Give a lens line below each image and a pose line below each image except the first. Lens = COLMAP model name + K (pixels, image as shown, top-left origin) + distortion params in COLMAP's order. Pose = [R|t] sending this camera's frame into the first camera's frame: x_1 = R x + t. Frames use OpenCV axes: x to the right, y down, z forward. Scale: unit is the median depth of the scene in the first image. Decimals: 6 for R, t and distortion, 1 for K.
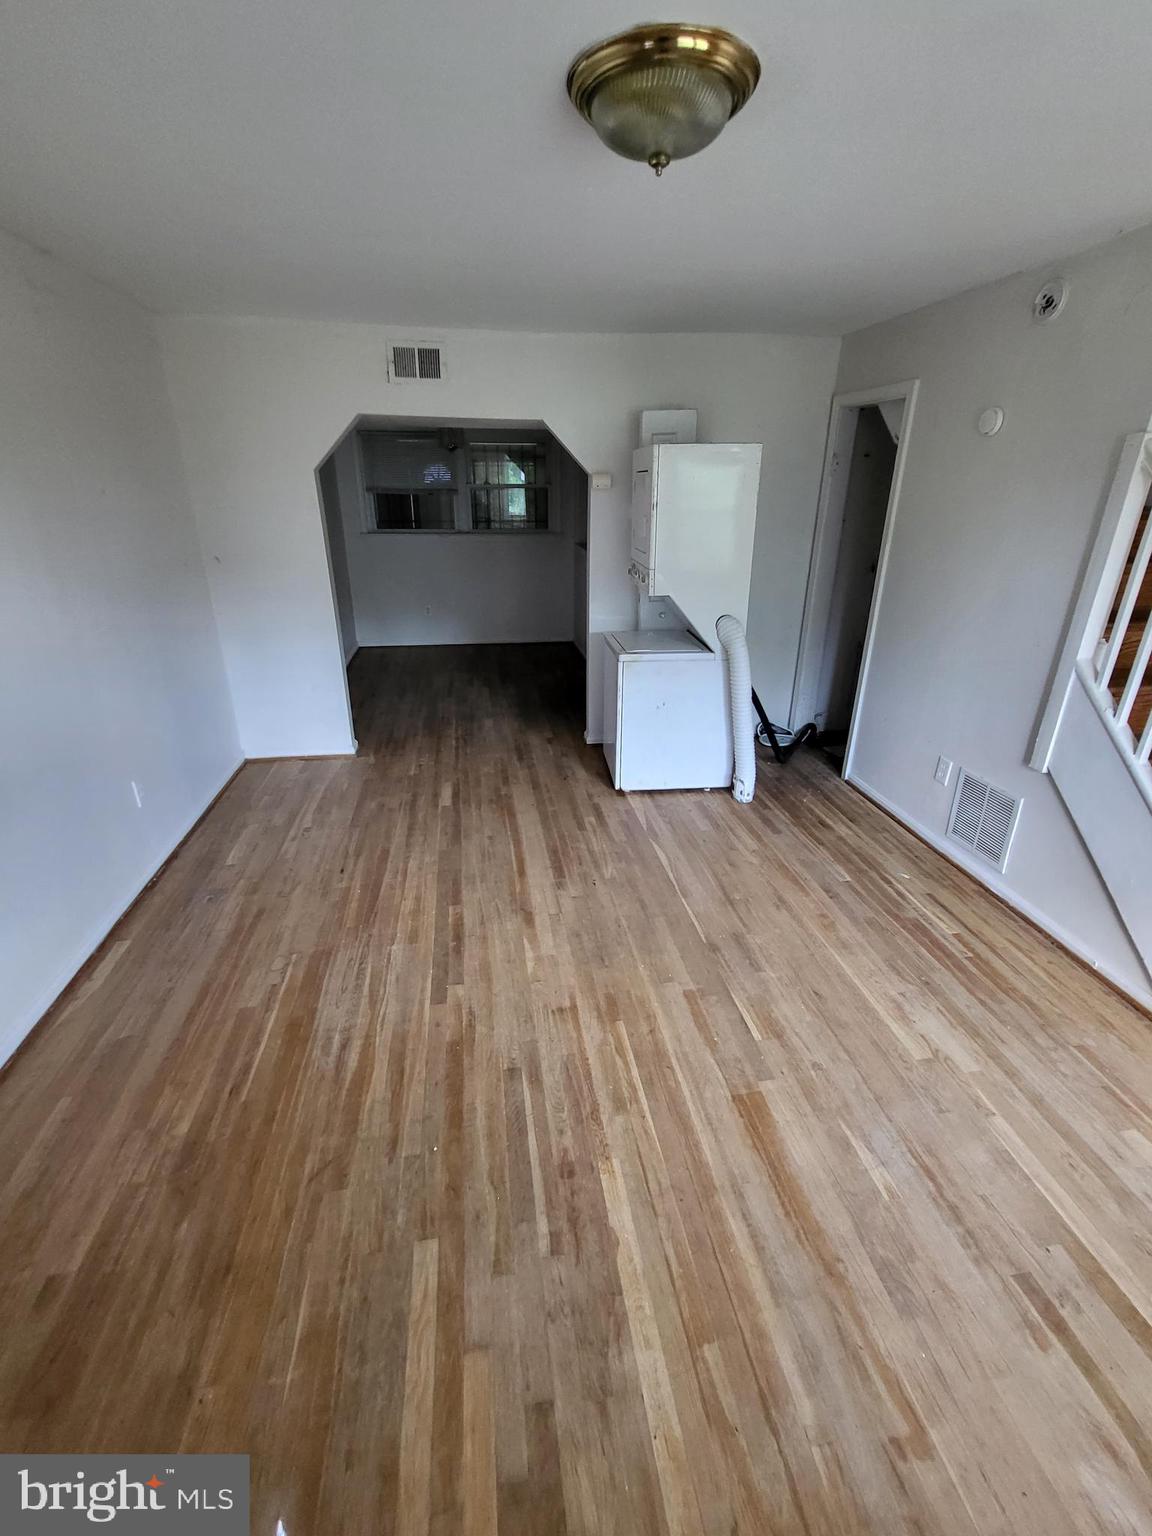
lens RADIAL K [[660.5, 0, 570.7], [0, 660.5, 769.6], [0, 0, 1]] dist [-0.000835, -0.000007]
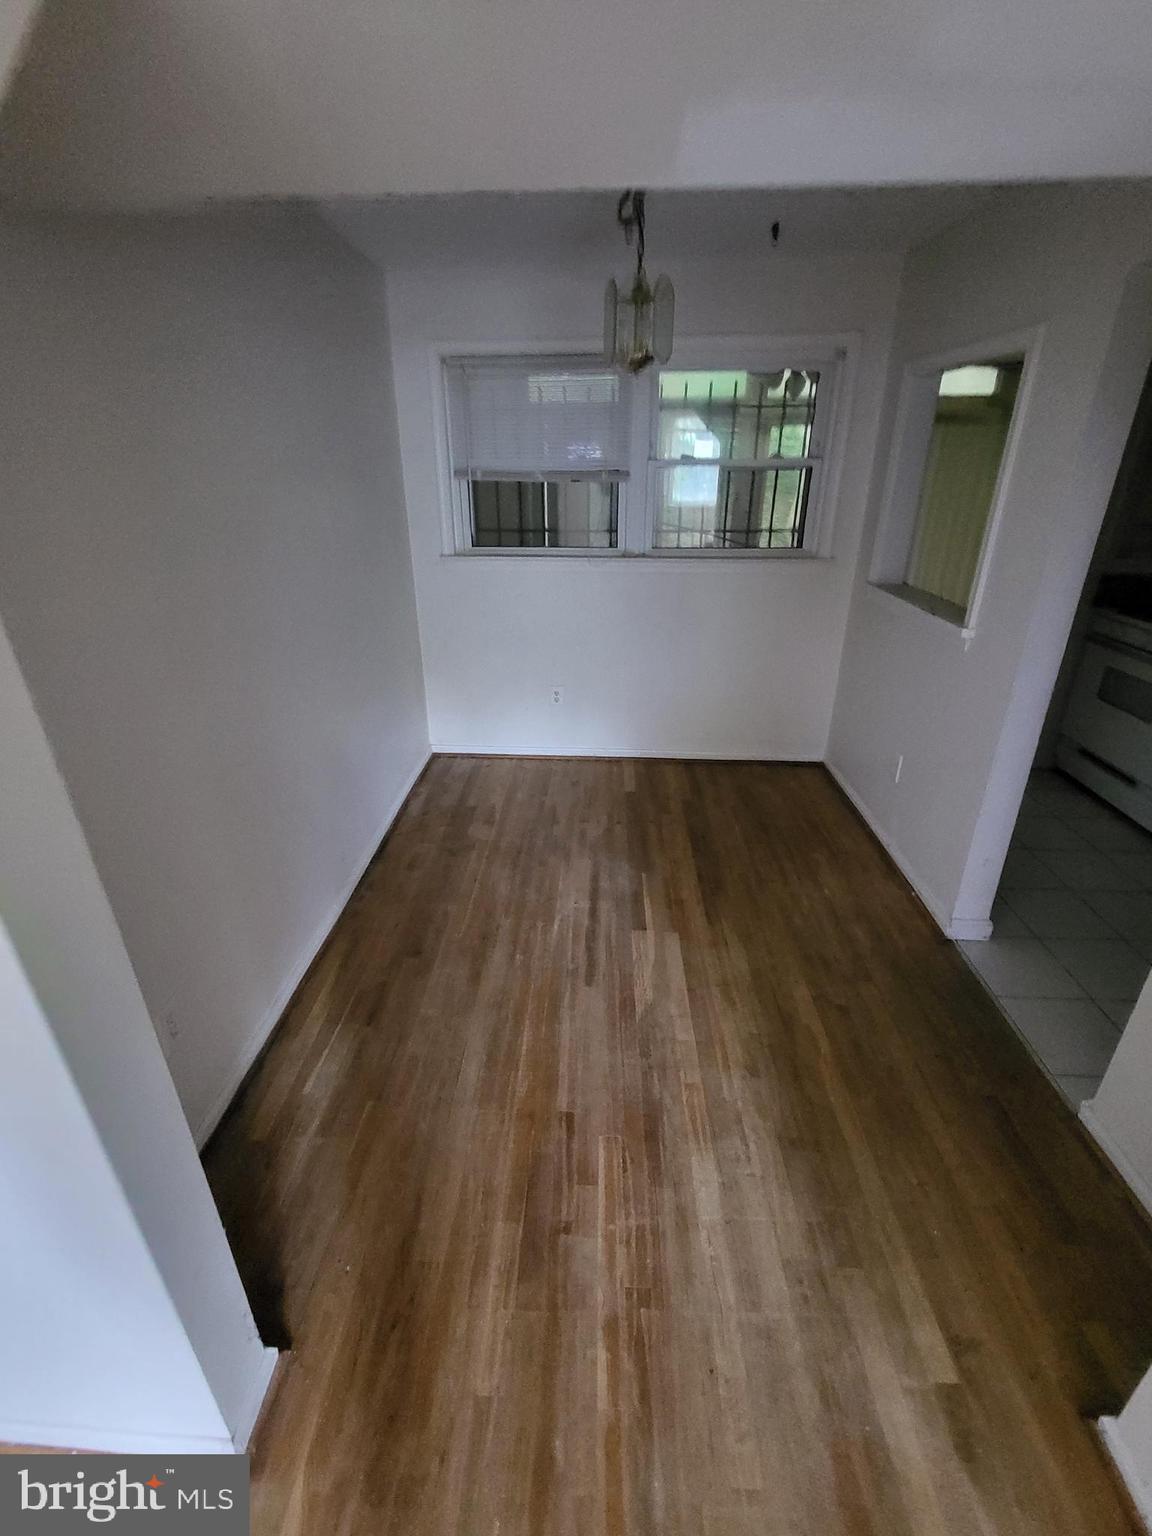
lens RADIAL K [[660.5, 0, 580.4], [0, 660.5, 761.7], [0, 0, 1]] dist [-0.000835, -0.000007]
pose [[0.982436, 0.062602, -0.175787, -0.111125], [-0.059692, 0.997979, 0.021799, -0.225045], [0.176796, -0.010923, 0.984187, 0.527405]]
